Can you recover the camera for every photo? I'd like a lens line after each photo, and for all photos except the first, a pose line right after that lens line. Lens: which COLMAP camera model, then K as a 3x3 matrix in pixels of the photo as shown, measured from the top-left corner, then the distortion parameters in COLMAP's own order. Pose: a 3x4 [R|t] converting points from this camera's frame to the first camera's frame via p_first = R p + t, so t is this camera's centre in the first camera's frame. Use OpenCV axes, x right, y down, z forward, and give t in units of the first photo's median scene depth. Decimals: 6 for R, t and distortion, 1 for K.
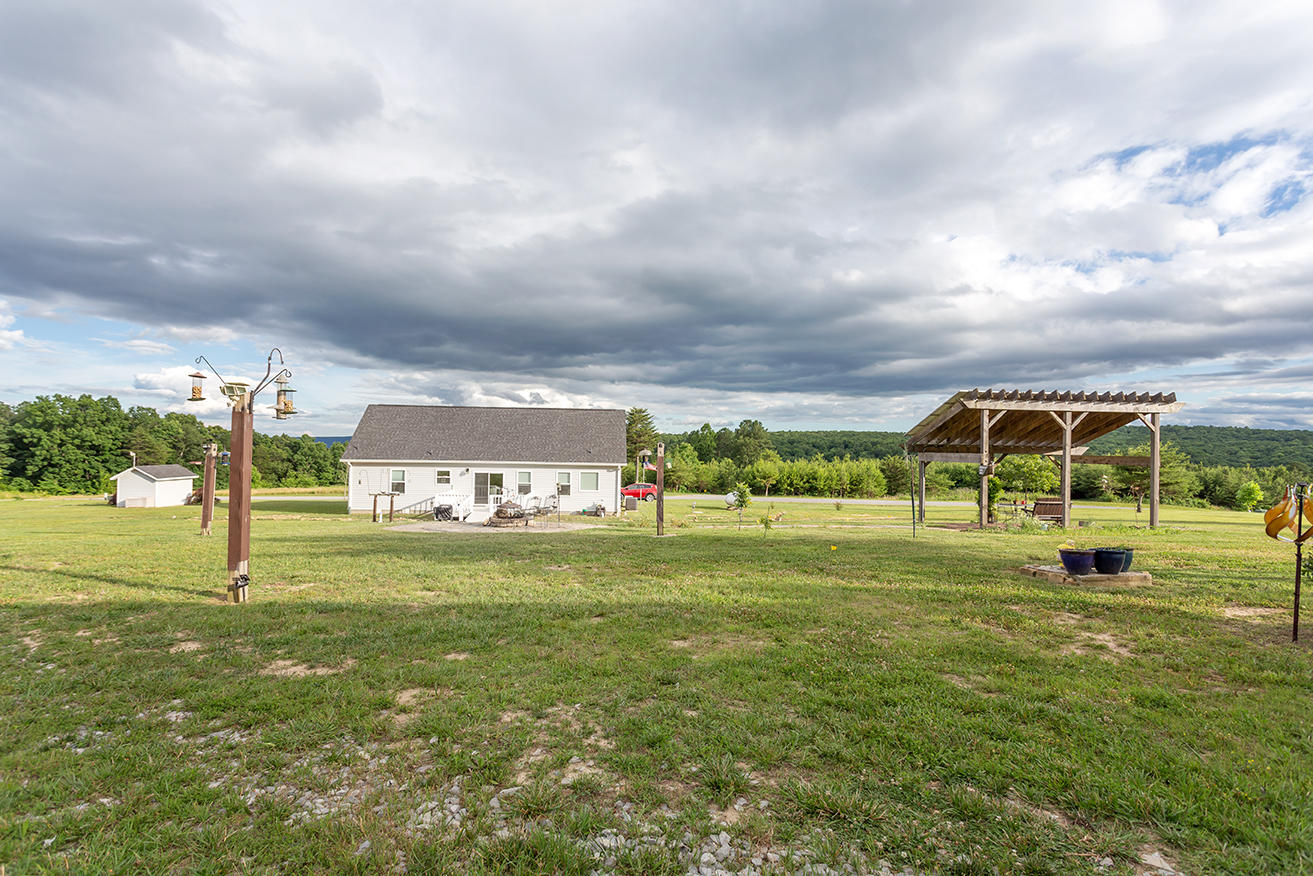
lens RADIAL K [[631.9, 0, 643.3], [0, 631.9, 440.8], [0, 0, 1]] dist [0.003195, 0.000005]
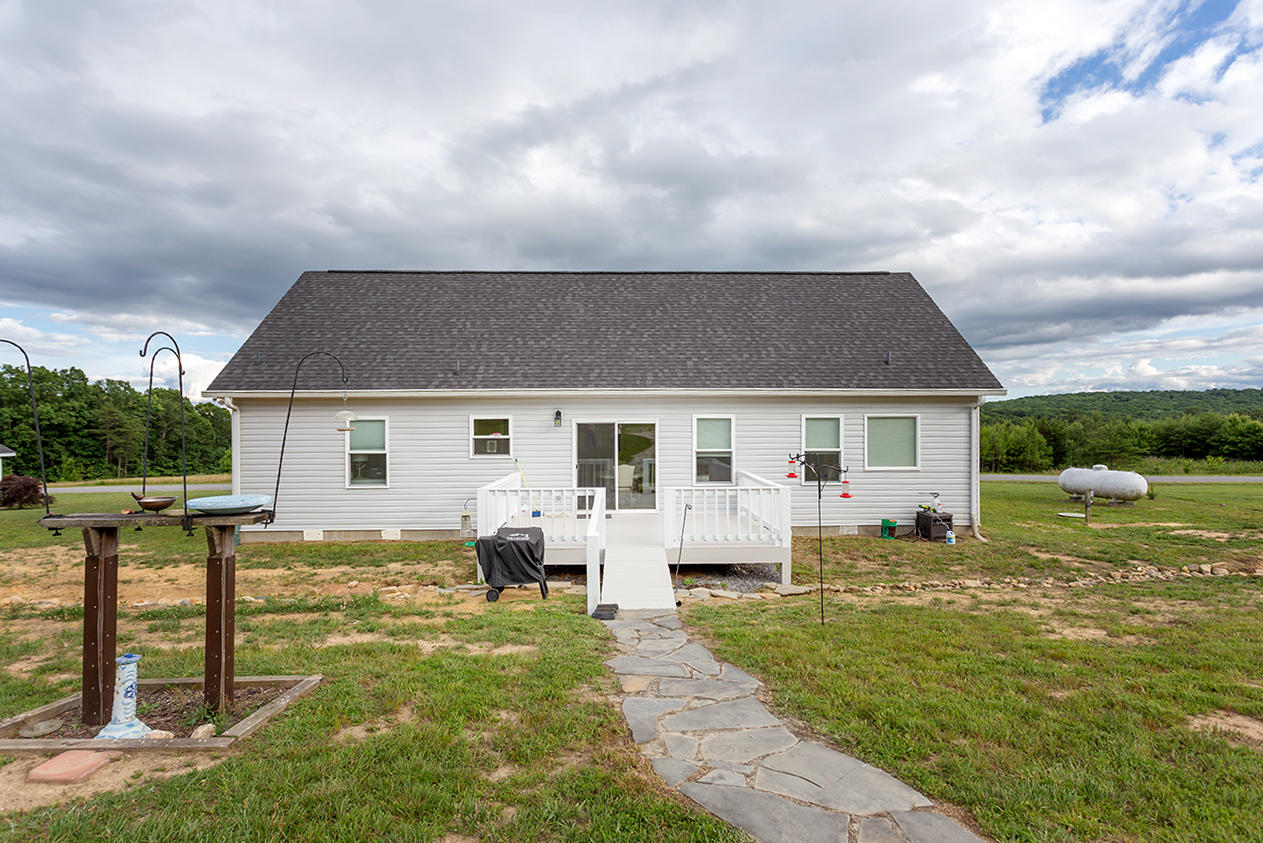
lens RADIAL K [[607.8, 0, 623.5], [0, 607.8, 427.0], [0, 0, 1]] dist [0.003195, 0.000005]
pose [[0.999031, -0.019300, -0.039563, -0.194044], [0.019731, 0.999750, 0.010542, 0.042632], [0.039350, -0.011313, 0.999161, 0.561172]]
